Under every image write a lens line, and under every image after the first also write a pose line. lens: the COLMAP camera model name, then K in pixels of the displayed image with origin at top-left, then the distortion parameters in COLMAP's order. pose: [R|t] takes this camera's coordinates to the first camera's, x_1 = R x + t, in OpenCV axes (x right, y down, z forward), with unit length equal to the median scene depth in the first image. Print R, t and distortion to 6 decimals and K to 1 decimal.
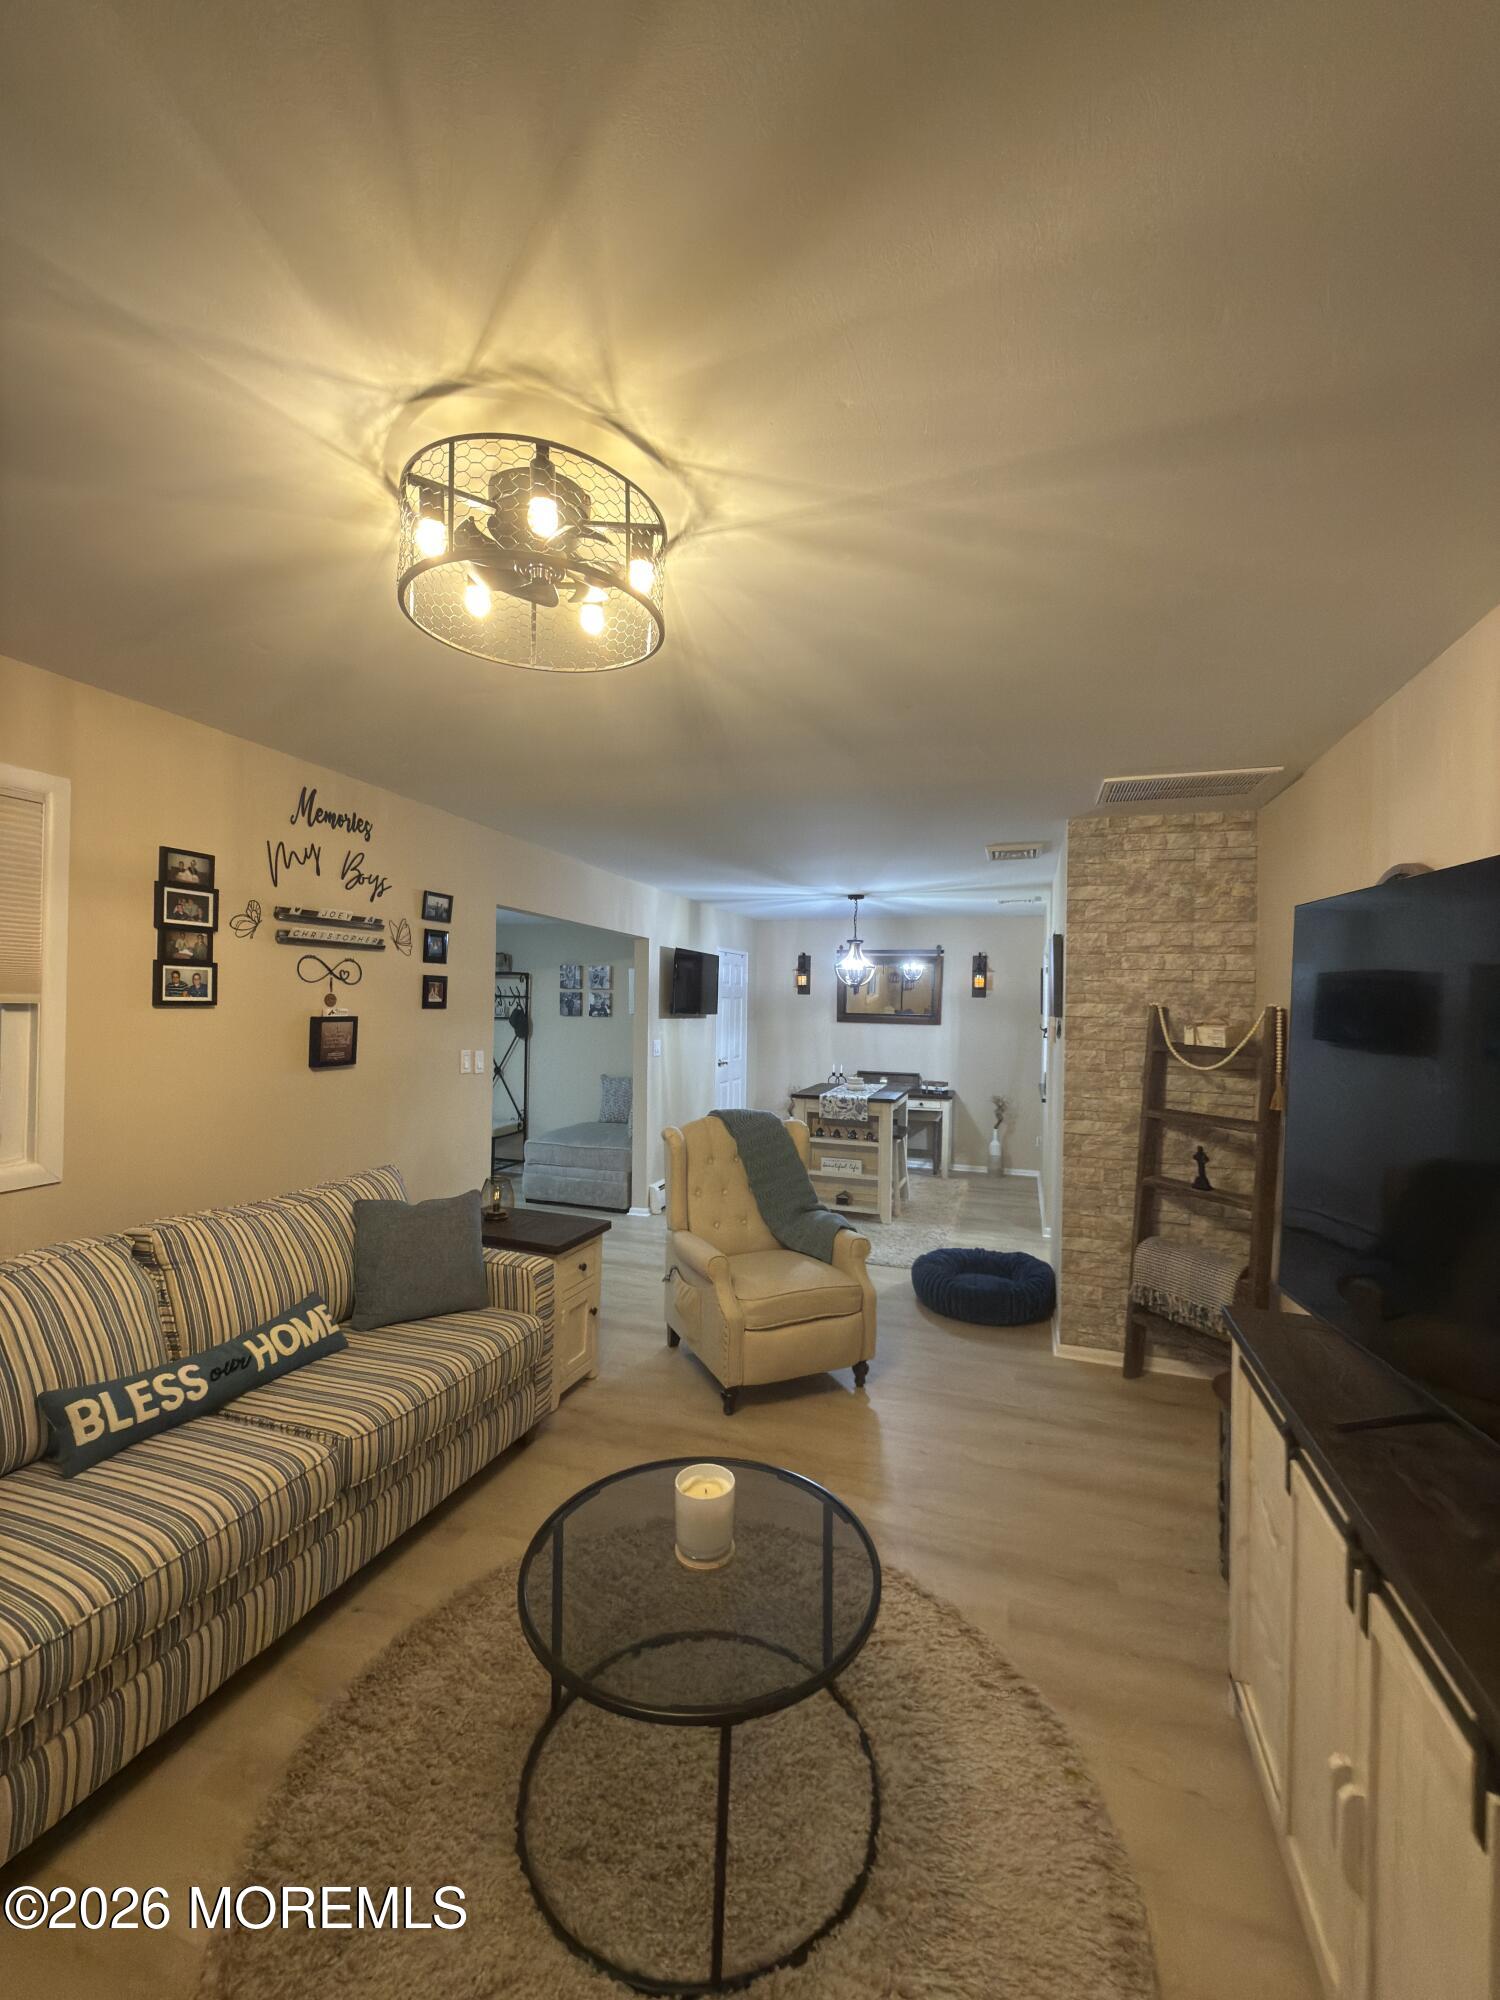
lens RADIAL K [[793.8, 0, 752.6], [0, 793.8, 997.6], [0, 0, 1]] dist [-0.003706, -0.000262]
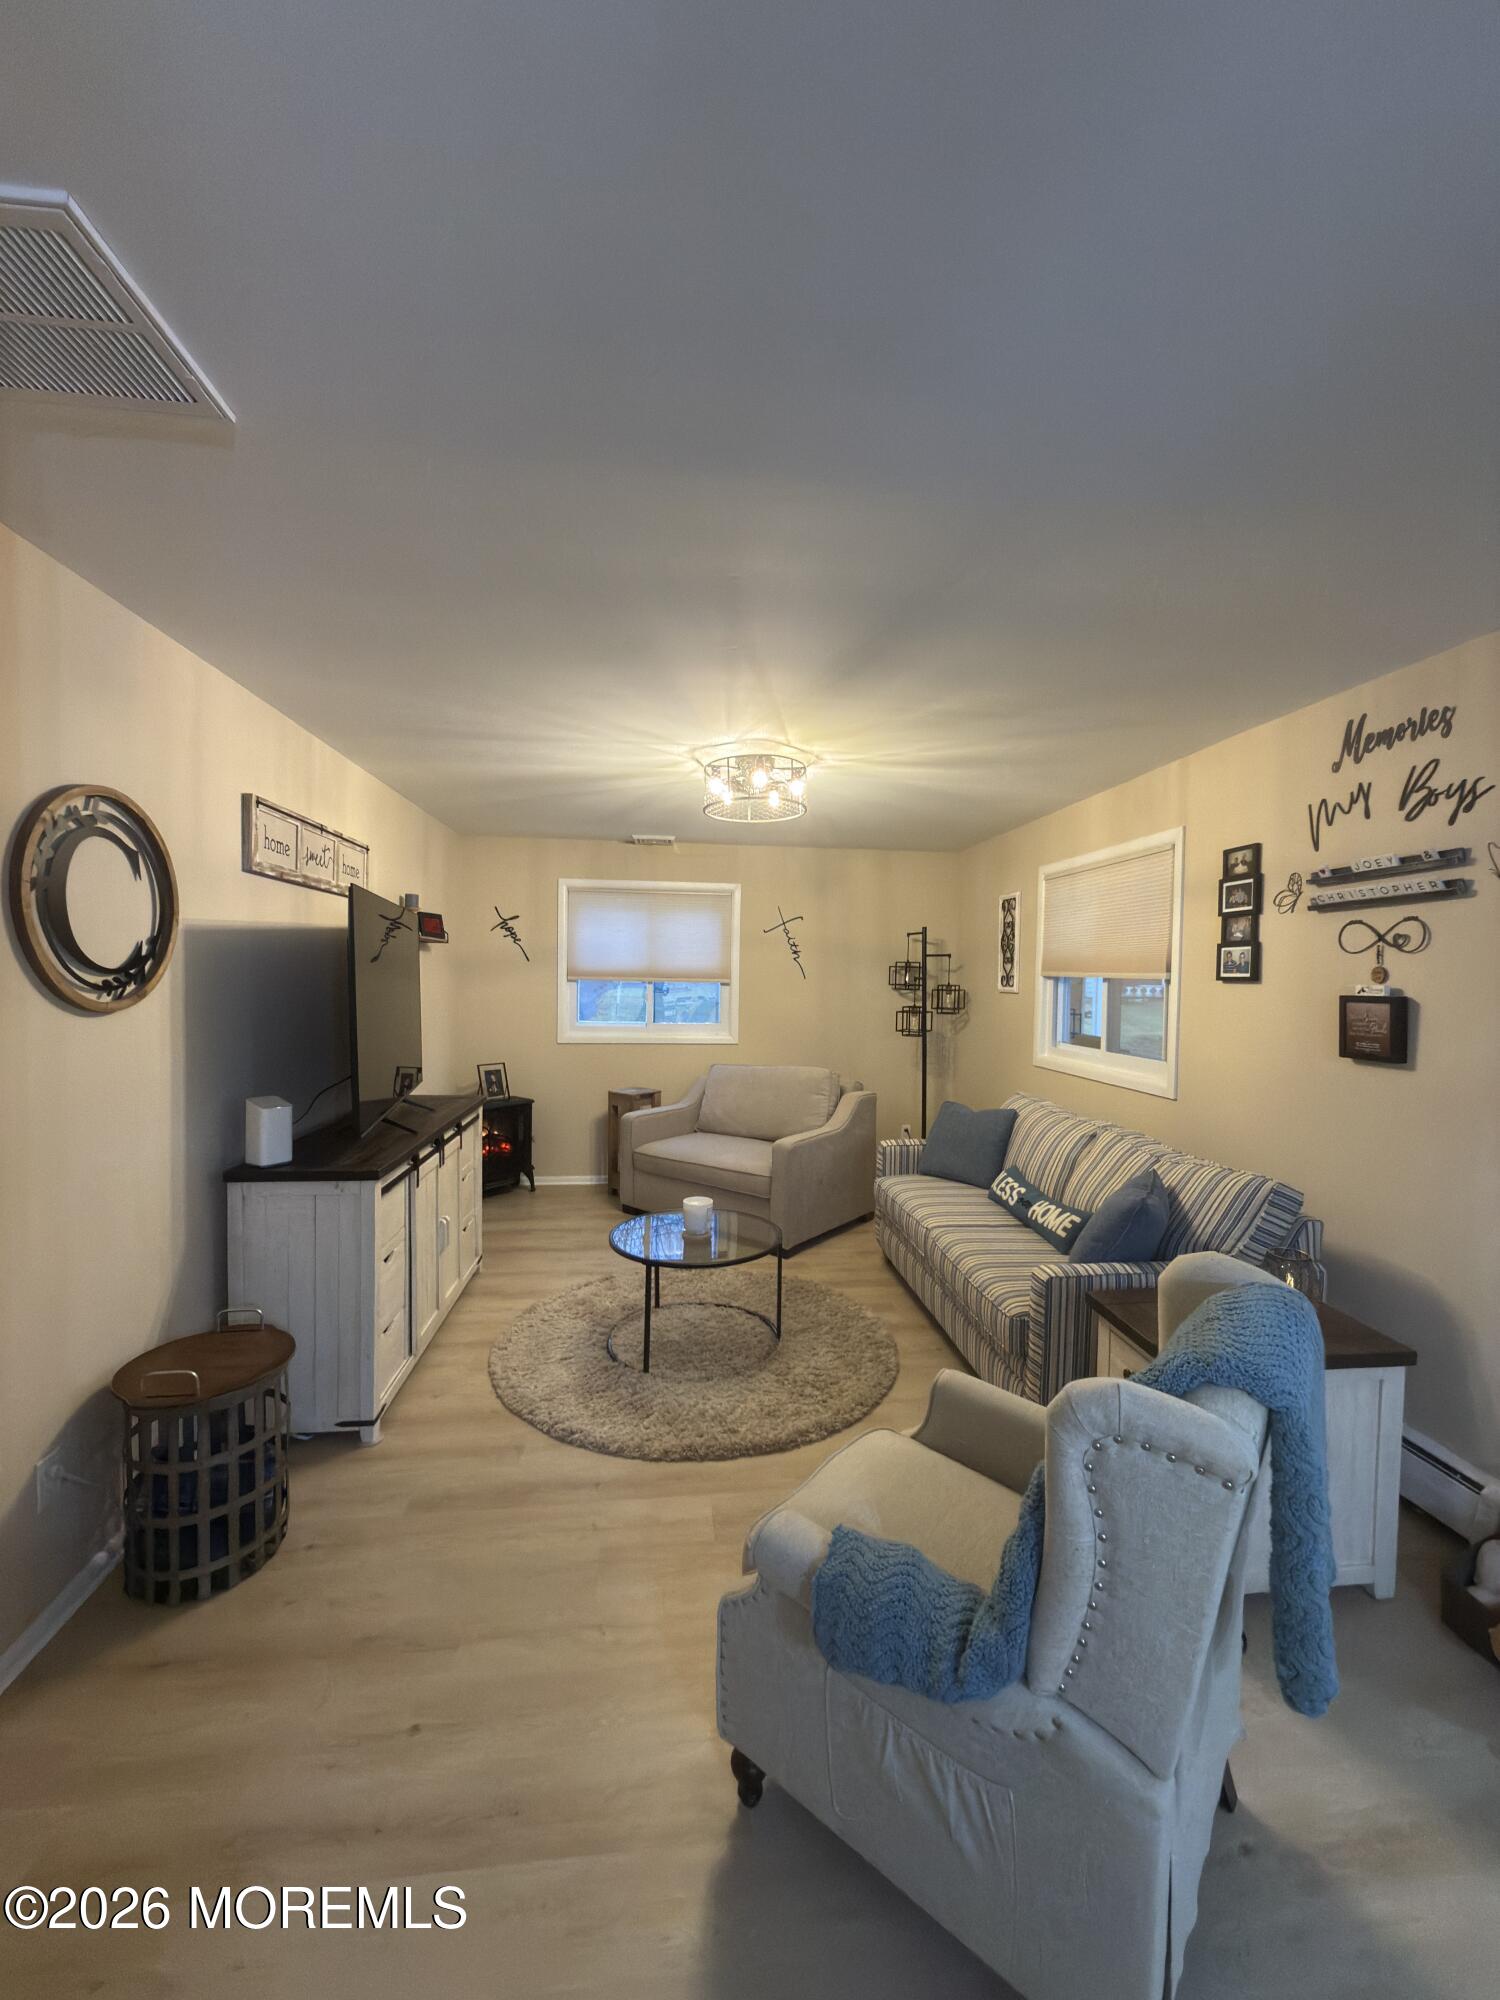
lens RADIAL K [[793.8, 0, 750.0], [0, 793.8, 1002.7], [0, 0, 1]] dist [-0.003706, -0.000262]
pose [[-0.905172, -0.017125, -0.424700, 0.355319], [-0.027874, 0.999429, 0.019108, 0.033689], [0.424131, 0.029134, -0.905132, 1.486585]]
